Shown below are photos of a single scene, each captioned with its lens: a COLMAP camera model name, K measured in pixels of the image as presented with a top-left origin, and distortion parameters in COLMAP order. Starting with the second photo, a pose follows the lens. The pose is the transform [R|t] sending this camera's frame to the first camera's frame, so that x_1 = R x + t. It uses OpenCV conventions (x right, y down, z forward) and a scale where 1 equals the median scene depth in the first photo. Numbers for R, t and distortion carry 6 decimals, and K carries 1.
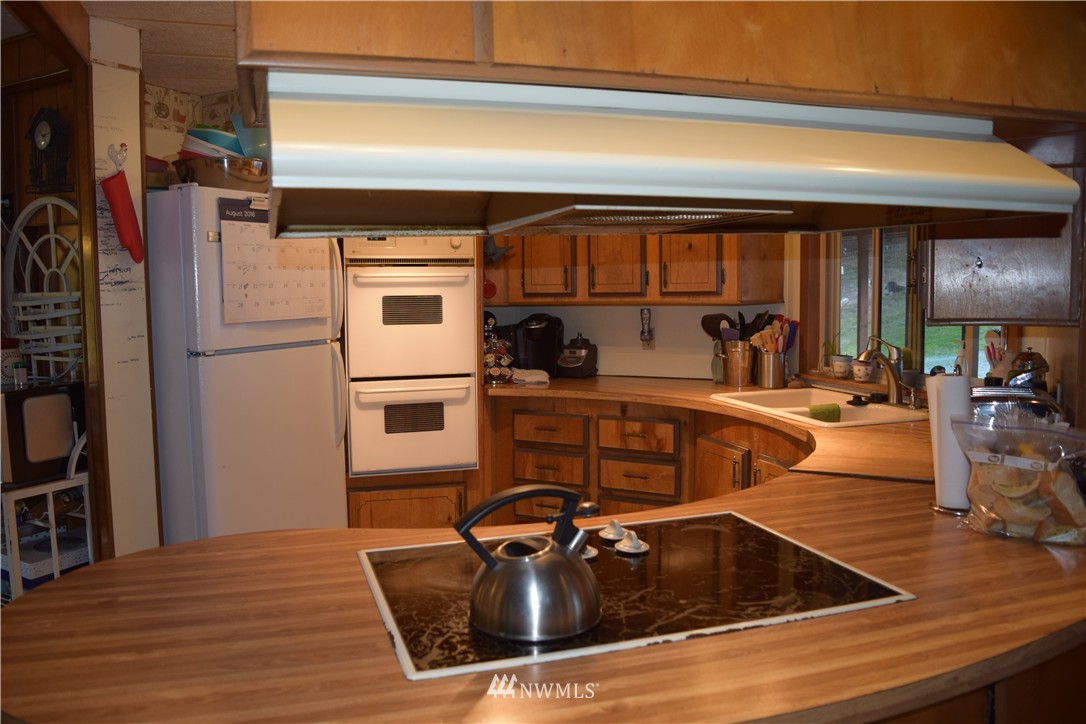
lens RADIAL K [[853.6, 0, 543.0], [0, 853.6, 362.0], [0, 0, 1]] dist [-0.092326, -0.001347]
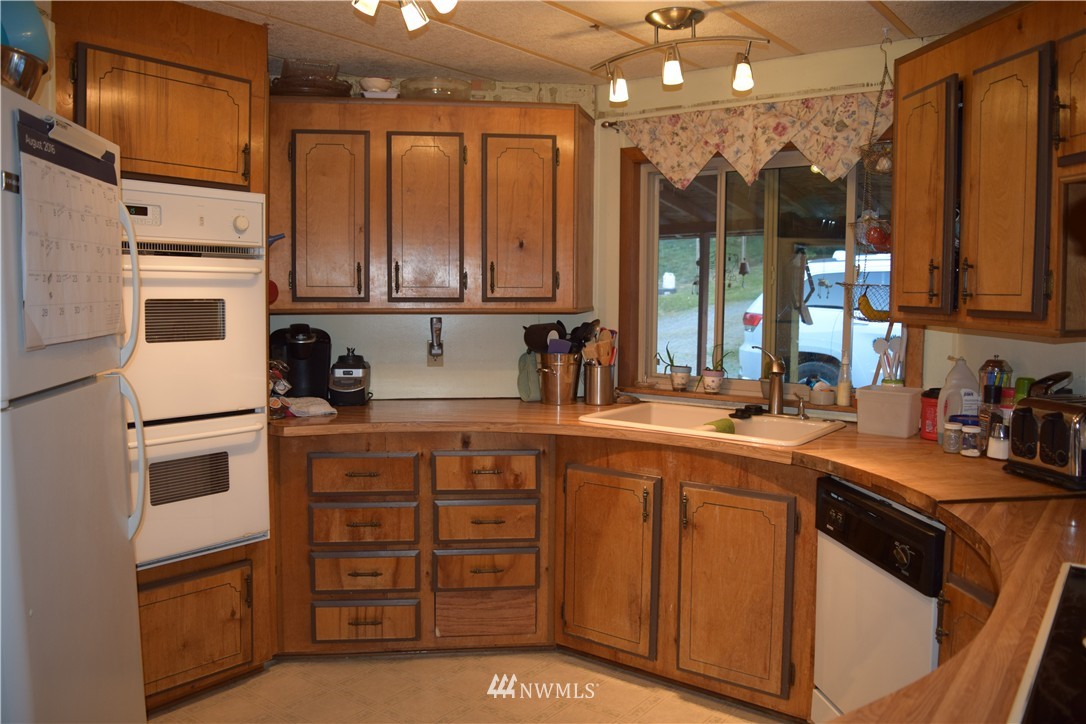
lens RADIAL K [[853.6, 0, 543.0], [0, 853.6, 362.0], [0, 0, 1]] dist [-0.092326, -0.001347]
pose [[0.818572, -0.030637, 0.573587, -0.317916], [0.035644, 0.999361, 0.002511, -0.020122], [-0.573297, 0.018390, 0.819141, 0.301247]]
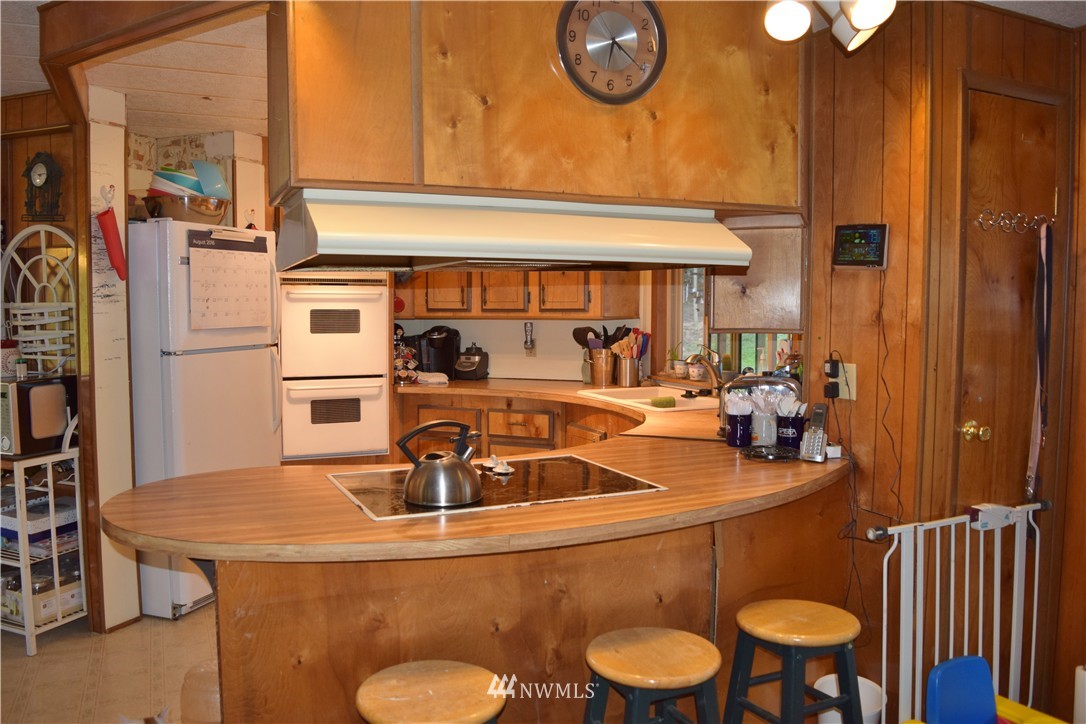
lens RADIAL K [[853.6, 0, 543.0], [0, 853.6, 362.0], [0, 0, 1]] dist [-0.092326, -0.001347]
pose [[0.992698, 0.005351, 0.120506, -0.005731], [-0.003000, 0.999802, -0.019684, 0.020084], [-0.120588, 0.019179, 0.992517, -0.238386]]
